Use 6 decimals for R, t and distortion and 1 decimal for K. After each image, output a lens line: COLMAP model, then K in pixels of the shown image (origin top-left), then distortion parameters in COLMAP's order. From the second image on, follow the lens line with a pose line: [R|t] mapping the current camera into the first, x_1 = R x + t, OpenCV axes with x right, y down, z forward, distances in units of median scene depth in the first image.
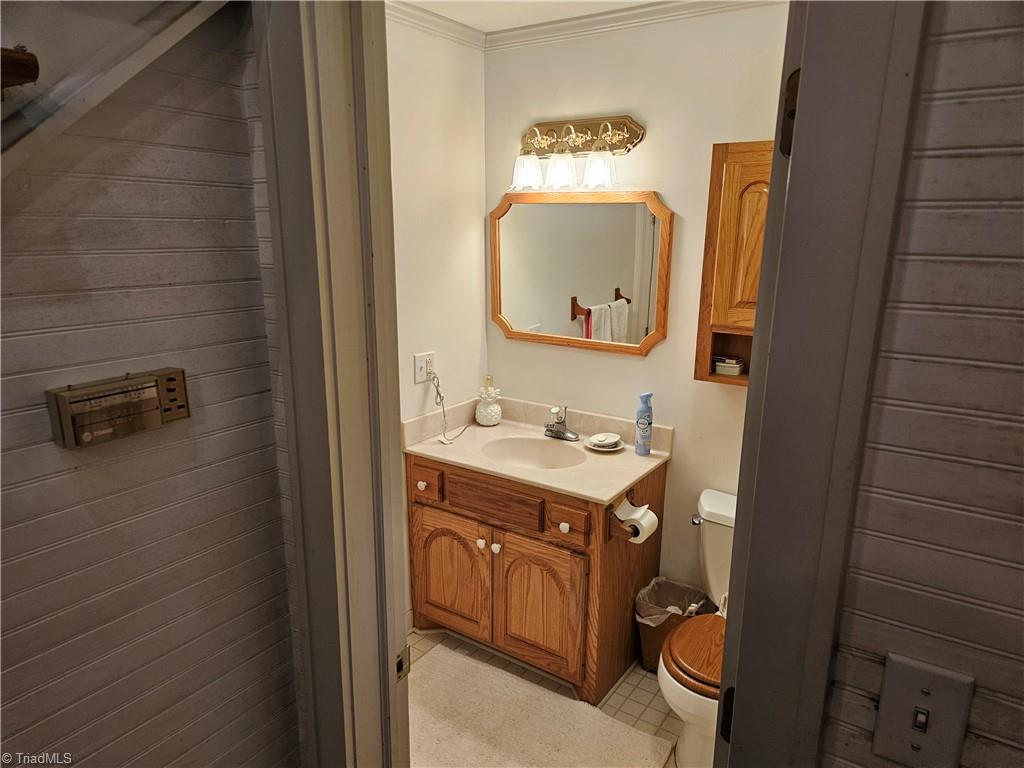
lens RADIAL K [[686.1, 0, 513.6], [0, 686.1, 389.2], [0, 0, 1]] dist [0.046151, -0.022307]
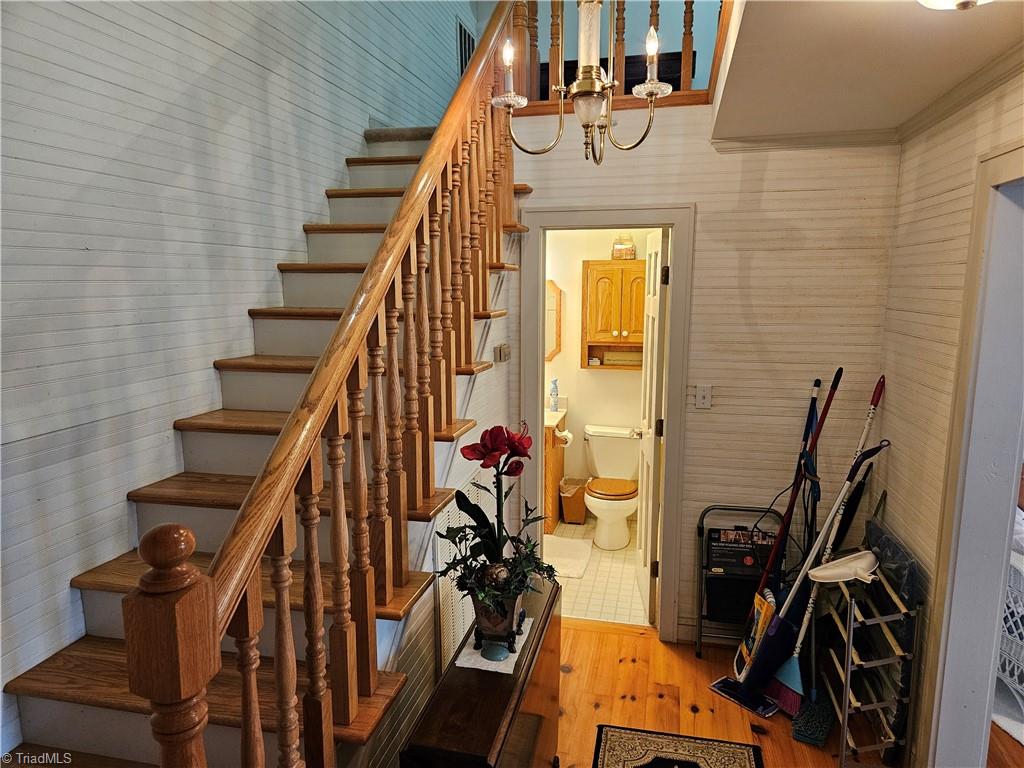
lens RADIAL K [[686.1, 0, 511.6], [0, 686.1, 385.4], [0, 0, 1]] dist [0.046151, -0.022307]
pose [[0.931880, -0.062858, 0.357280, -0.691247], [0.098467, 0.991727, -0.082349, 0.190683], [-0.349148, 0.111920, 0.930360, -0.875168]]
